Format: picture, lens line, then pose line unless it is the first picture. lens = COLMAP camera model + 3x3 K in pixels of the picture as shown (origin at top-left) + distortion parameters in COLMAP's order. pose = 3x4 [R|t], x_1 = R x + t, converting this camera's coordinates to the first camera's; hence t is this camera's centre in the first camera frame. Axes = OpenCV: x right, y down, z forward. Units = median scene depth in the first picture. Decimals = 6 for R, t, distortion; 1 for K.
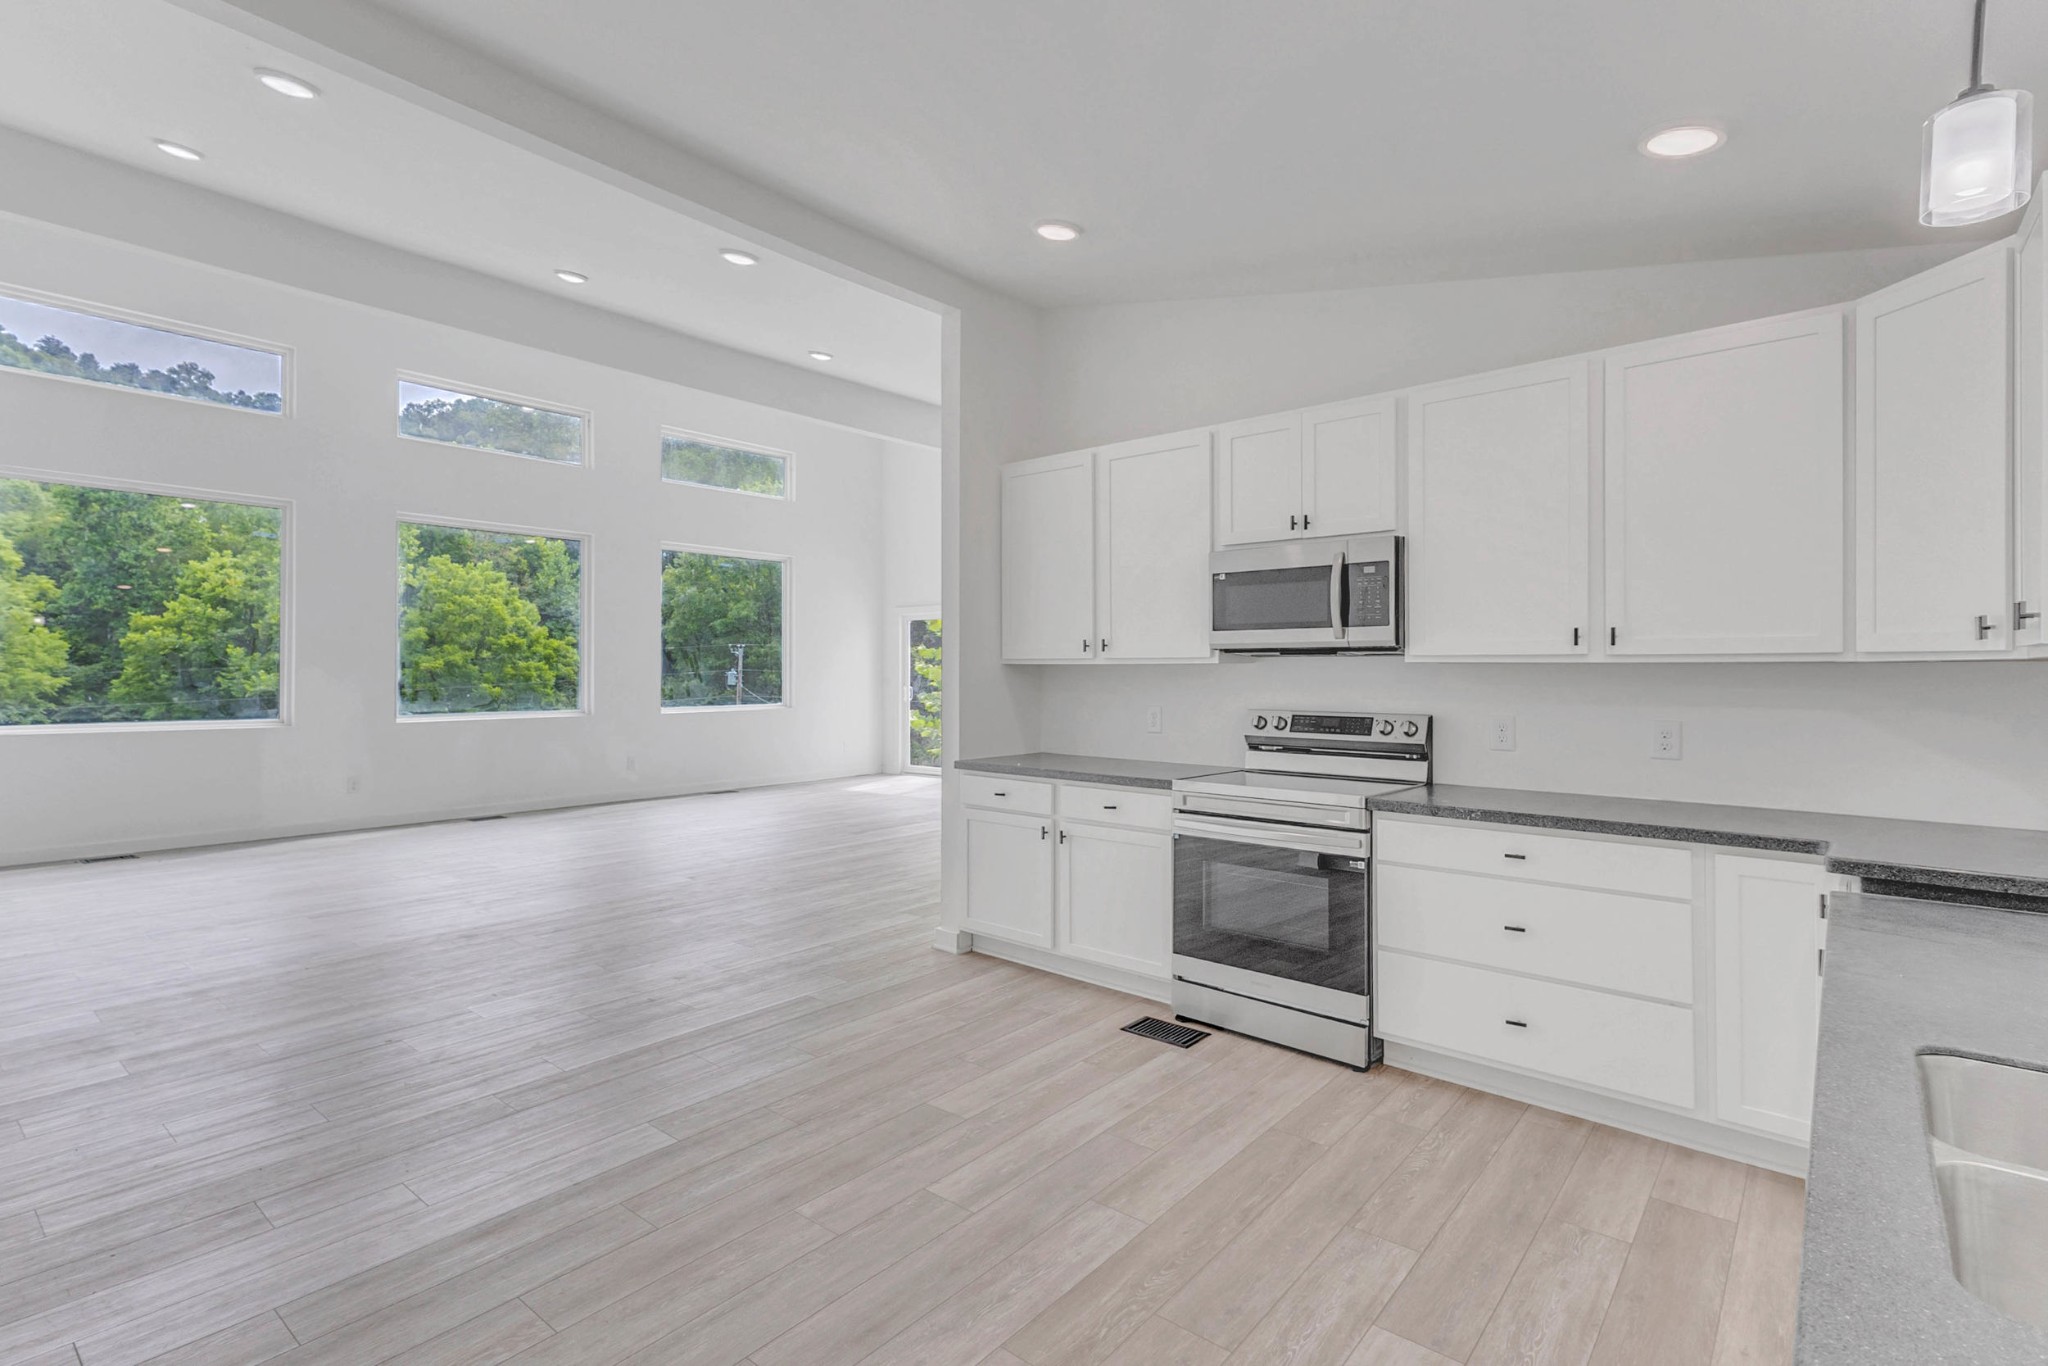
lens RADIAL K [[994.7, 0, 1017.6], [0, 994.7, 669.9], [0, 0, 1]] dist [0.018016, -0.000147]
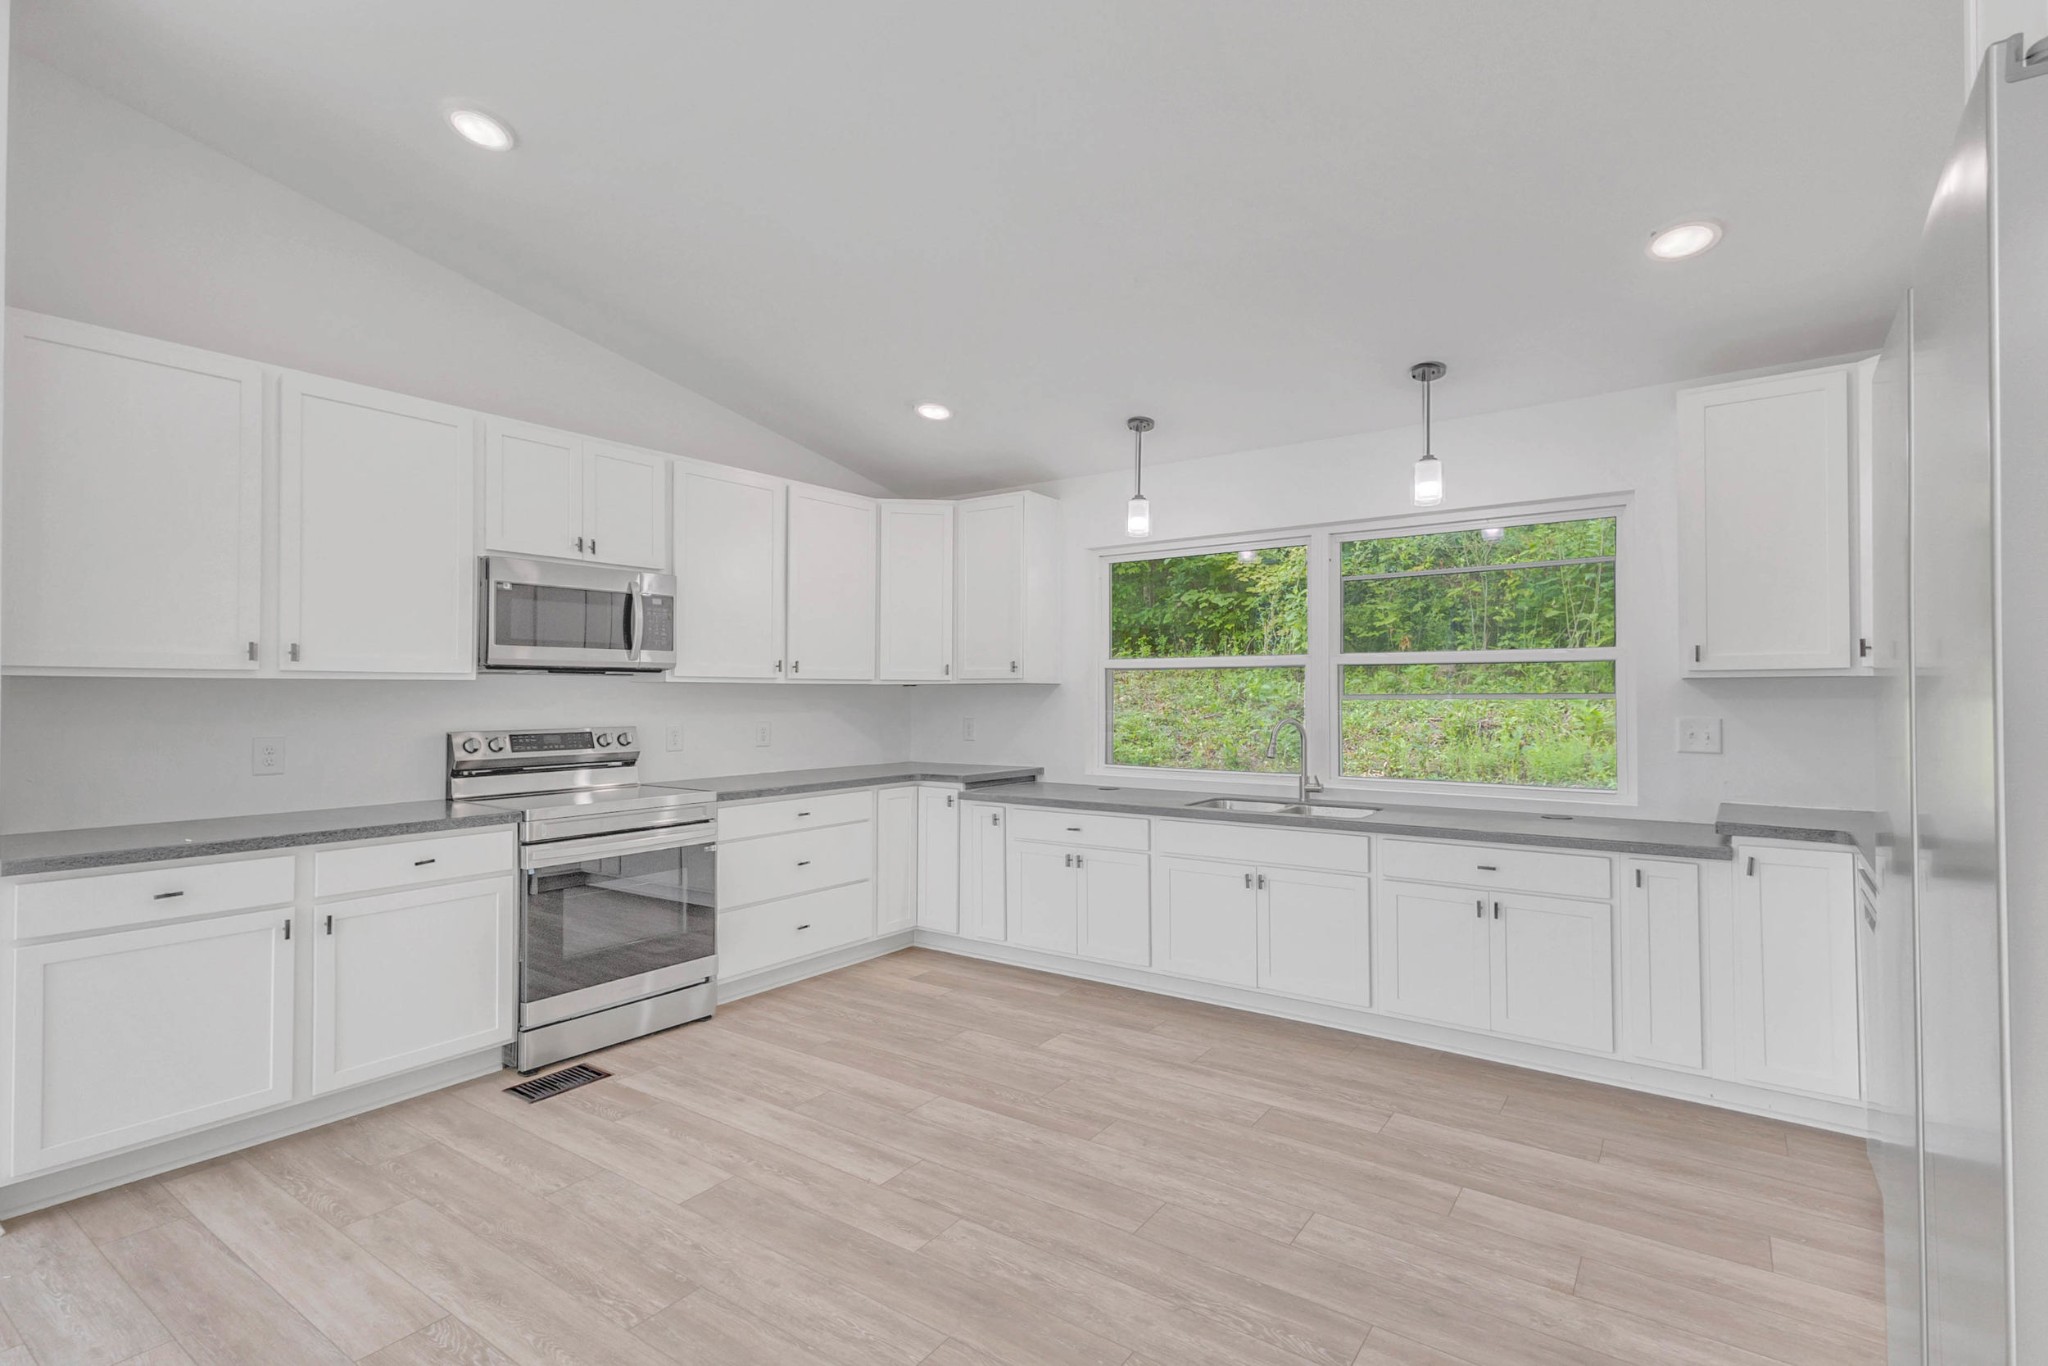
lens RADIAL K [[947.0, 0, 1024.0], [0, 947.0, 683.0], [0, 0, 1]] dist [0.019318, -0.000056]
pose [[-0.074027, 0.006505, 0.997235, -0.820625], [-0.001108, 0.999978, -0.006605, 0.001059], [-0.997256, -0.001594, -0.074018, 0.689733]]
